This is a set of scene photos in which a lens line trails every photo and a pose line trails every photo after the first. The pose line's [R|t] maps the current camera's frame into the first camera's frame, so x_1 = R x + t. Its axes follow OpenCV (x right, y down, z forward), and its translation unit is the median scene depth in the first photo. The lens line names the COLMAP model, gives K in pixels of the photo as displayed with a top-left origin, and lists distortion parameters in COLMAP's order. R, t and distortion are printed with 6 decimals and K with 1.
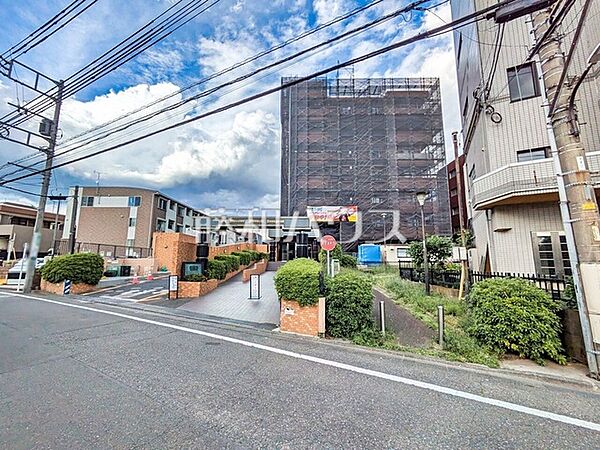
lens RADIAL K [[239.0, 0, 293.9], [0, 239.0, 226.4], [0, 0, 1]] dist [0.000290, 0.000177]
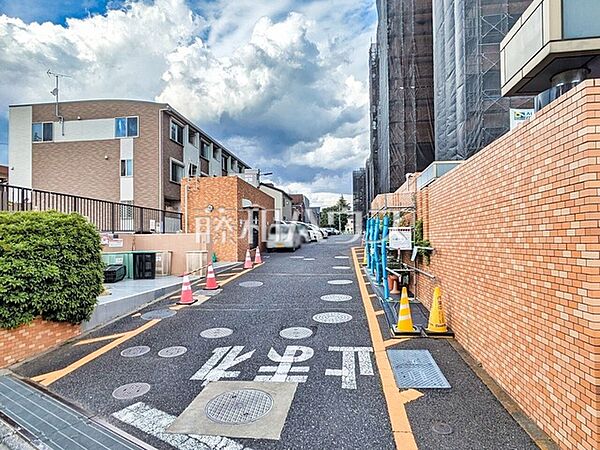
lens RADIAL K [[349.9, 0, 300.0], [0, 349.9, 225.0], [0, 0, 1]] dist [0.001012, -0.000161]
pose [[0.994902, -0.021861, -0.098448, -0.257028], [0.031855, 0.994365, 0.101111, 0.046886], [0.095683, -0.103731, 0.989992, 0.304205]]
